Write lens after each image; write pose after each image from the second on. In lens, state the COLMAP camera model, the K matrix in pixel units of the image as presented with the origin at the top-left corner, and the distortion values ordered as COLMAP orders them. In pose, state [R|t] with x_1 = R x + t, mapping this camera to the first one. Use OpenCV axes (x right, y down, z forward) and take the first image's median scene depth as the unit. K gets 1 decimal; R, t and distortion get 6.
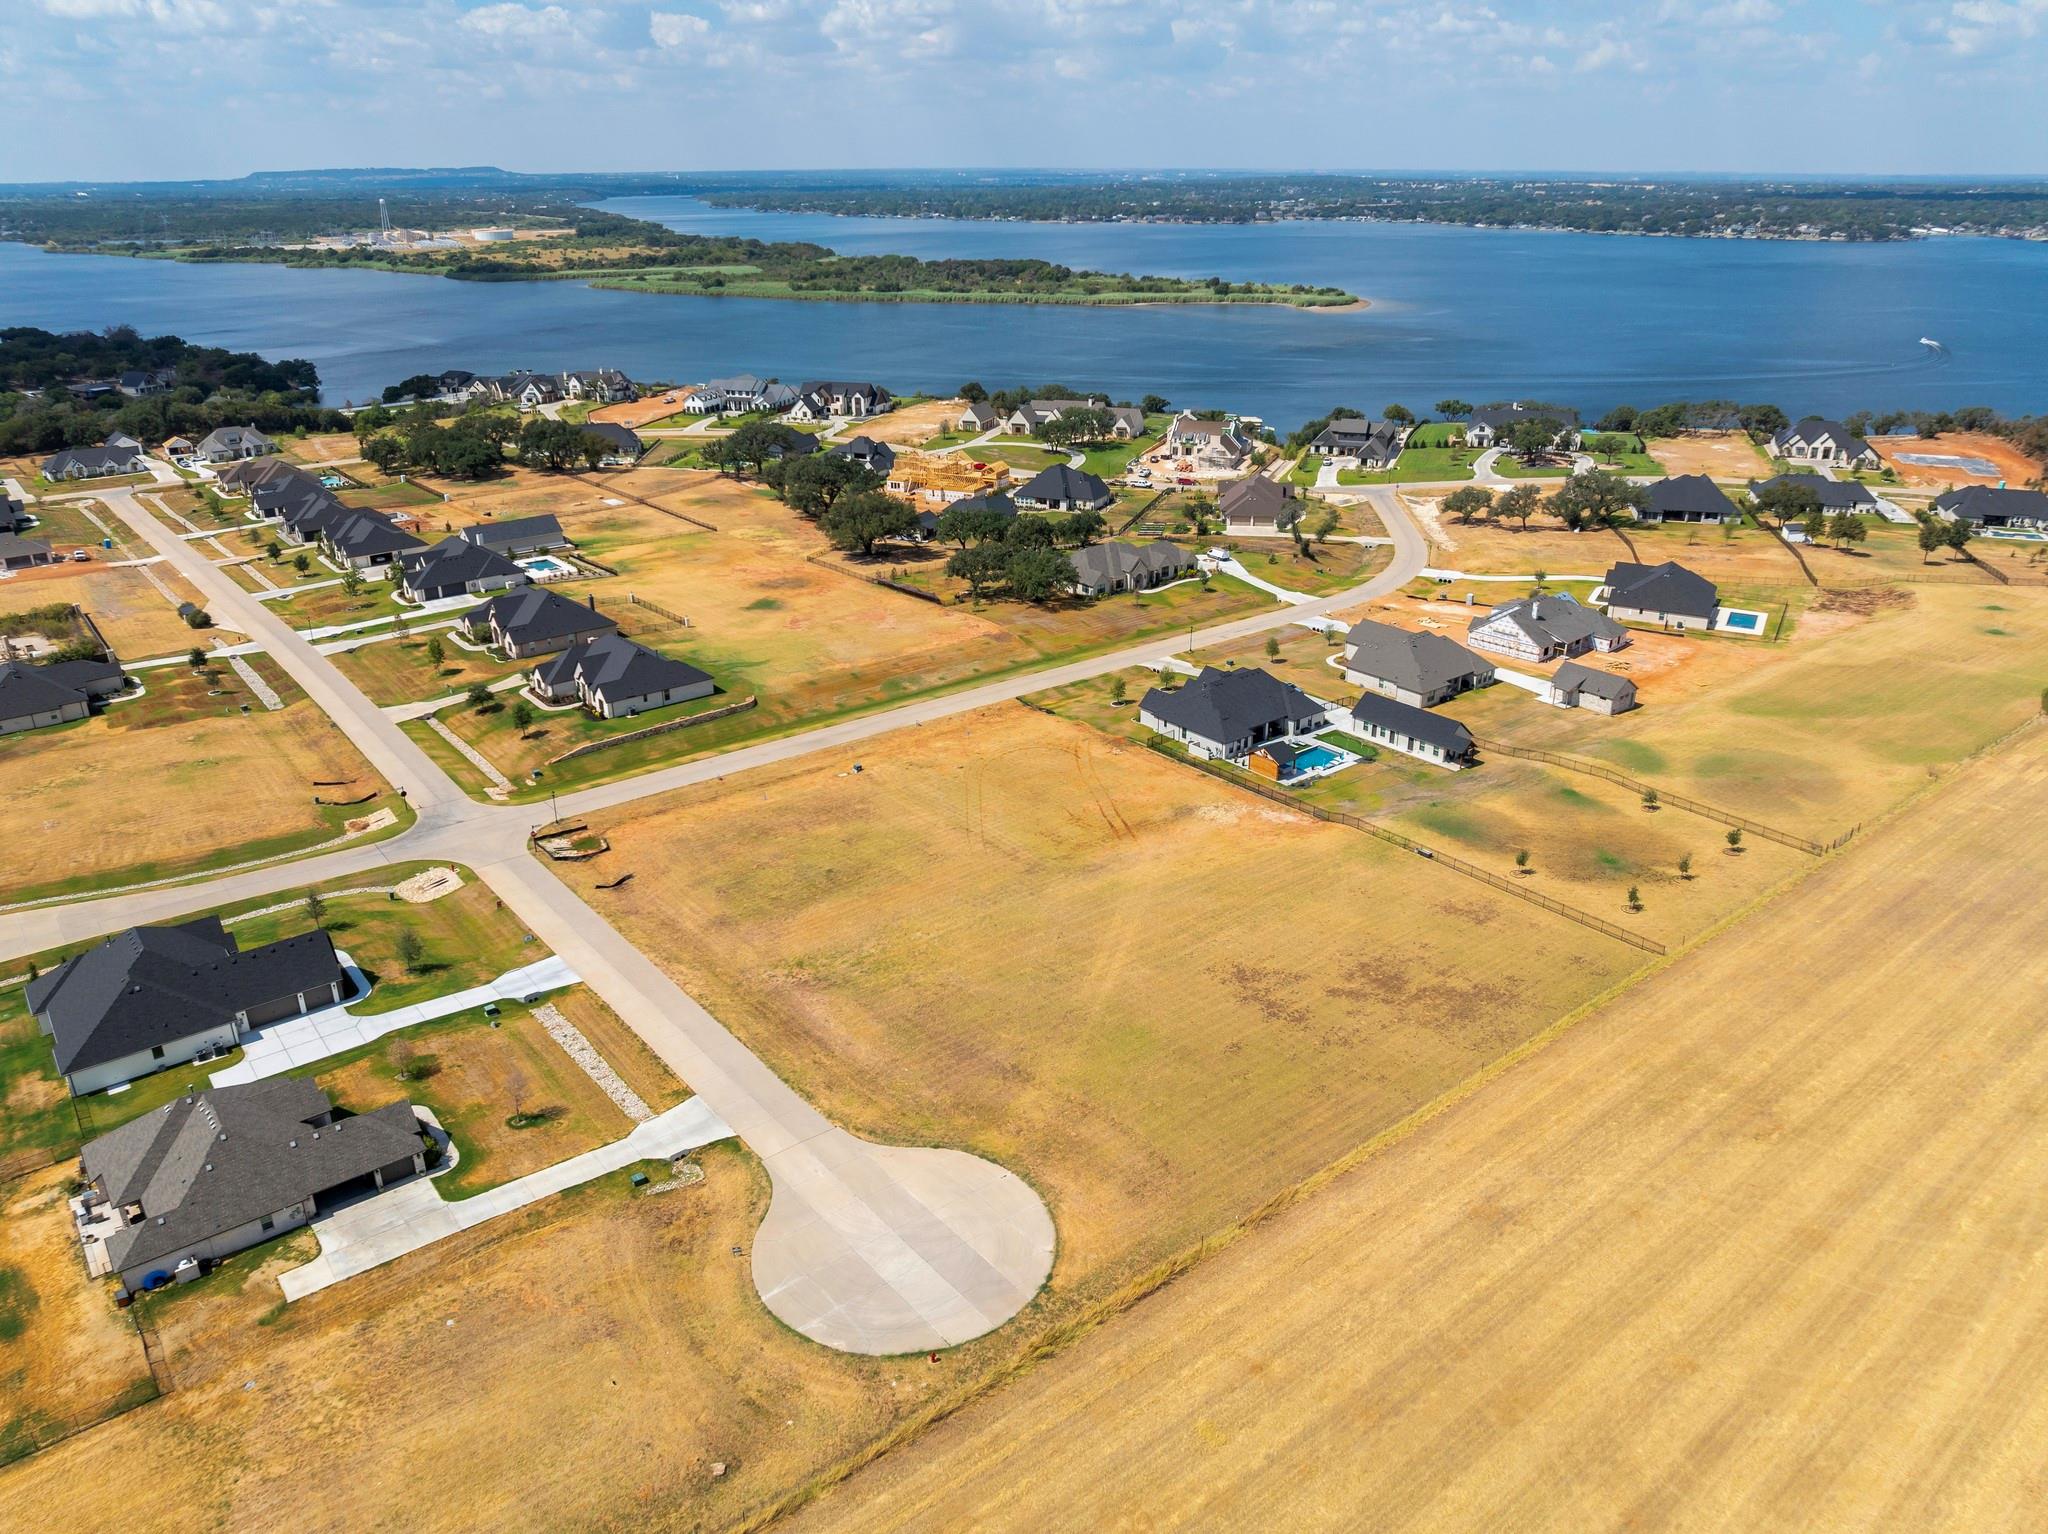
lens RADIAL K [[1437.4, 0, 1024.0], [0, 1437.4, 767.0], [0, 0, 1]] dist [-0.031389, -0.002834]
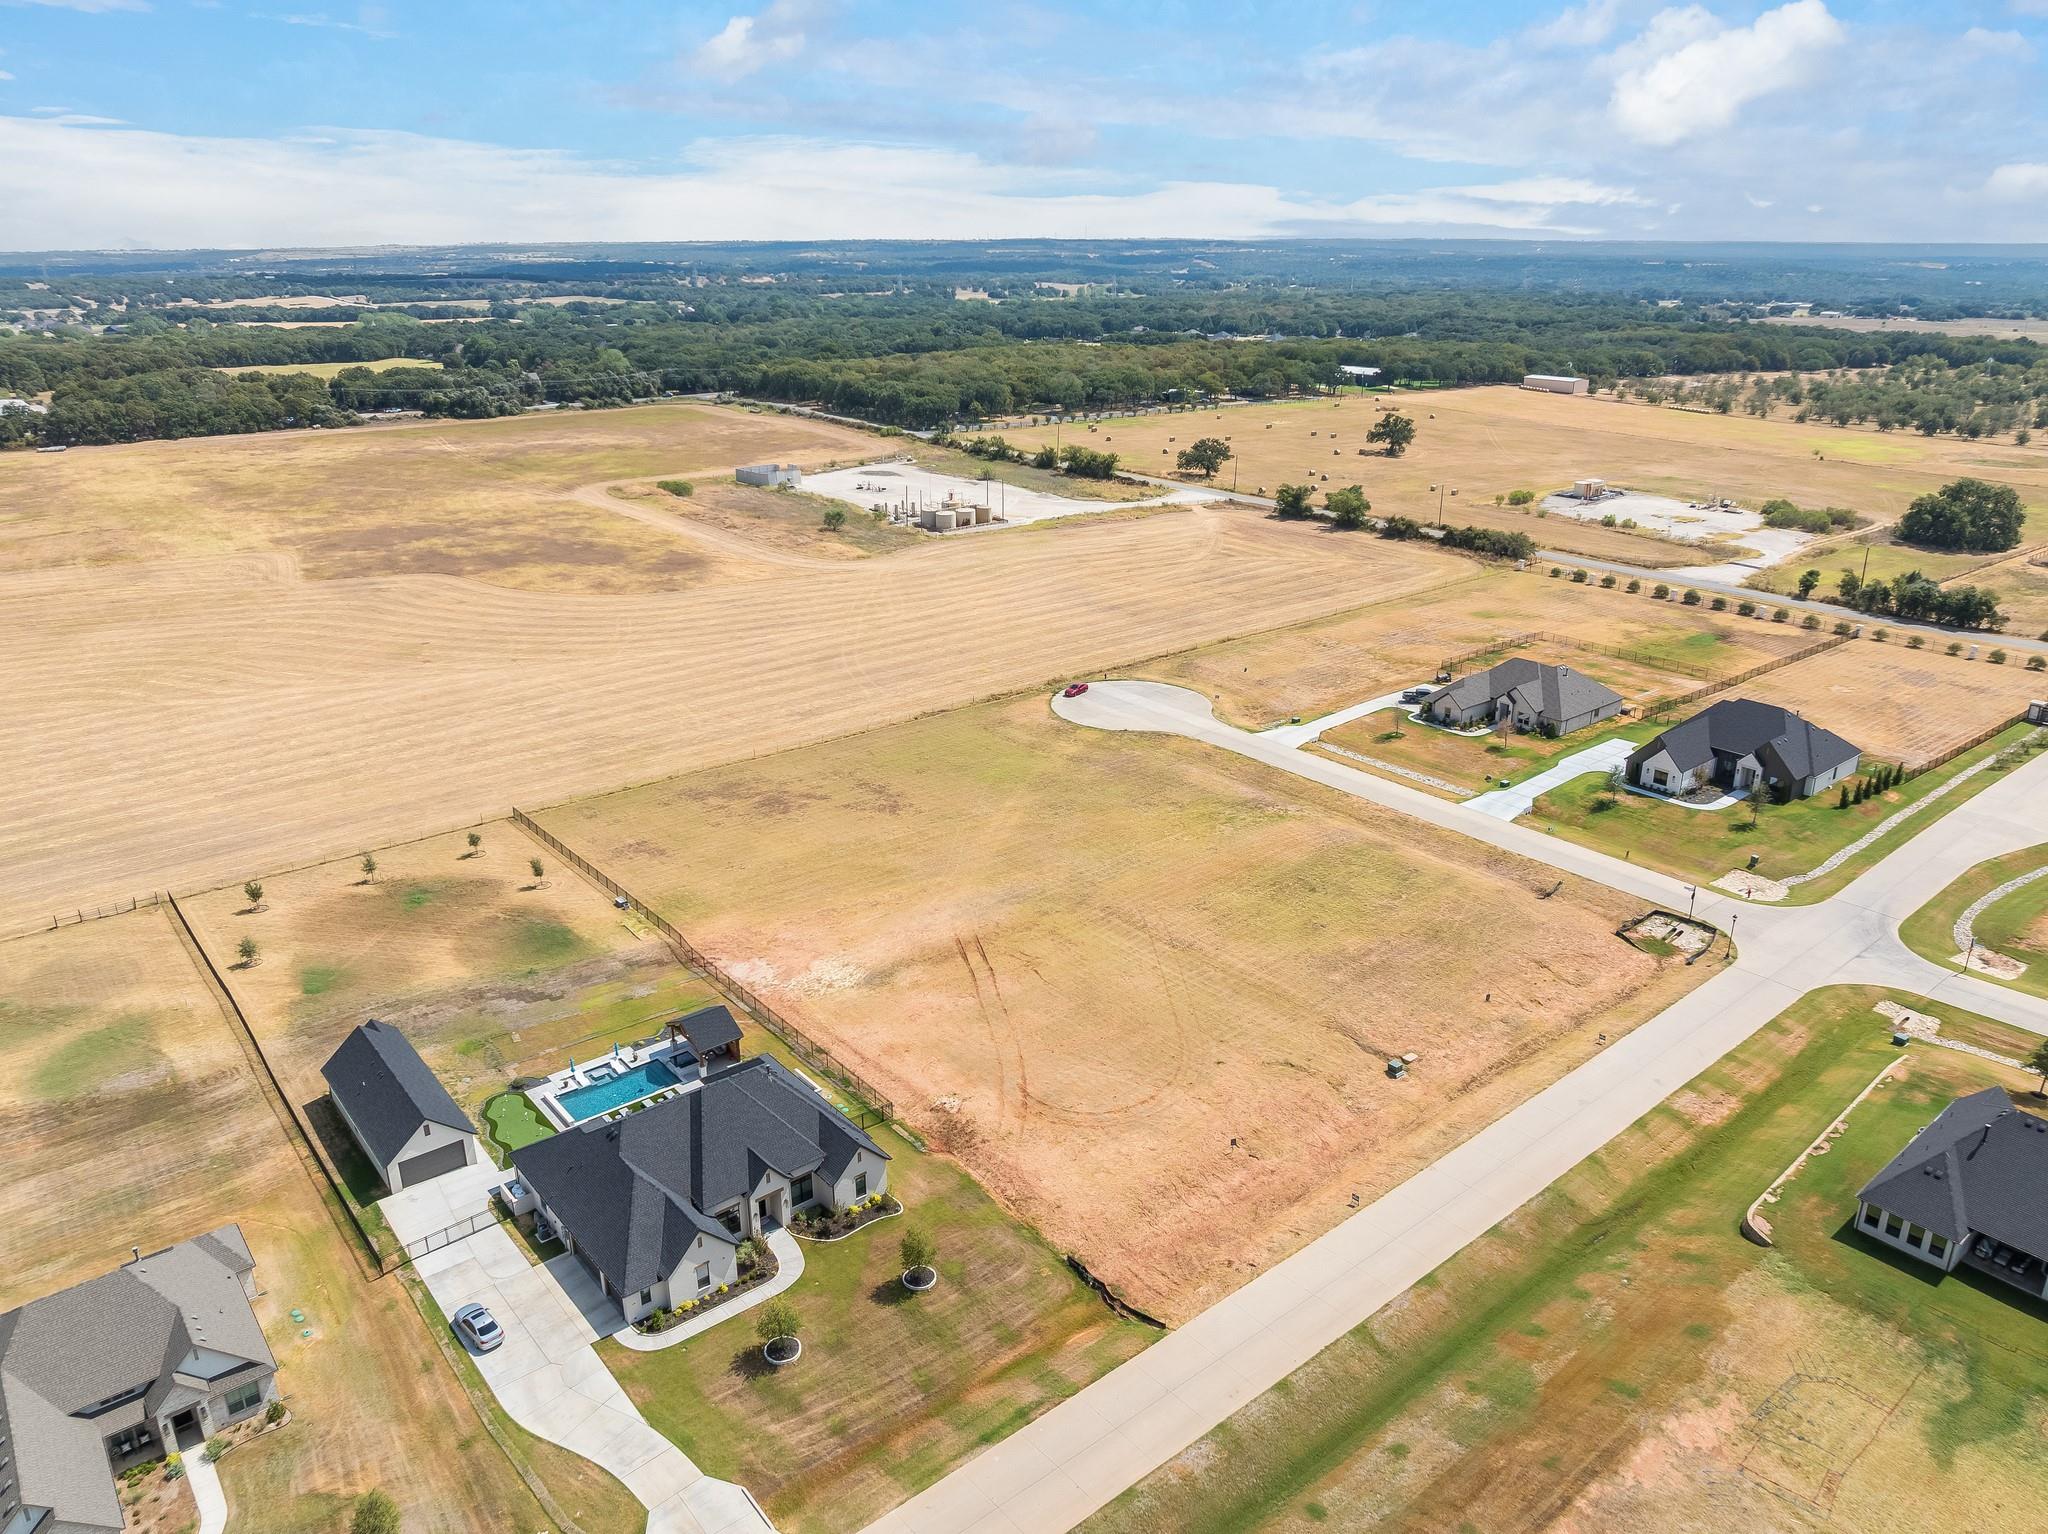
lens RADIAL K [[1437.4, 0, 1024.0], [0, 1437.4, 767.0], [0, 0, 1]] dist [-0.031389, -0.002834]
pose [[-0.999885, 0.012979, -0.007849, 0.045263], [0.004142, 0.731484, 0.681846, -0.551813], [0.014591, 0.681736, -0.731453, 1.503426]]
